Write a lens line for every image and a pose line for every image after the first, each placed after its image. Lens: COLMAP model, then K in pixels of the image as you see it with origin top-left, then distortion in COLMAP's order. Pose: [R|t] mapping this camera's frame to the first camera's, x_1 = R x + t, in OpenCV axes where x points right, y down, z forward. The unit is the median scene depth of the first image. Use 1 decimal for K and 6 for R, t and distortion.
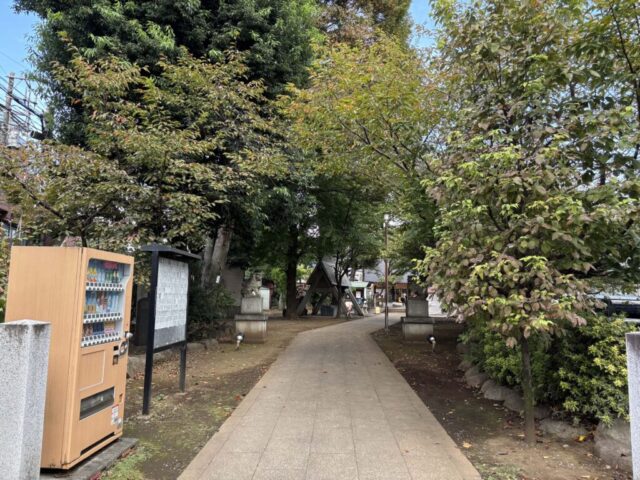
lens RADIAL K [[486.7, 0, 320.0], [0, 486.7, 240.0], [0, 0, 1]] dist [0.071895, -0.061148]
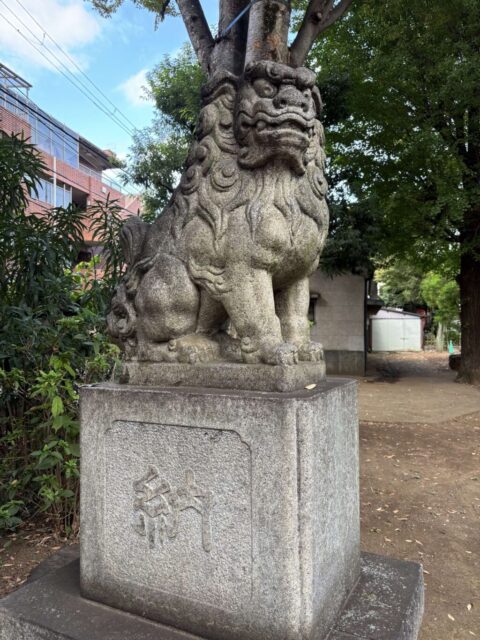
lens RADIAL K [[486.7, 0, 240.0], [0, 486.7, 320.0], [0, 0, 1]] dist [0.071895, -0.061148]
pose [[0.899102, -0.024435, -0.437057, -0.125405], [0.066900, 0.994382, 0.082031, 0.127557], [0.432597, -0.102993, 0.895685, 1.182741]]
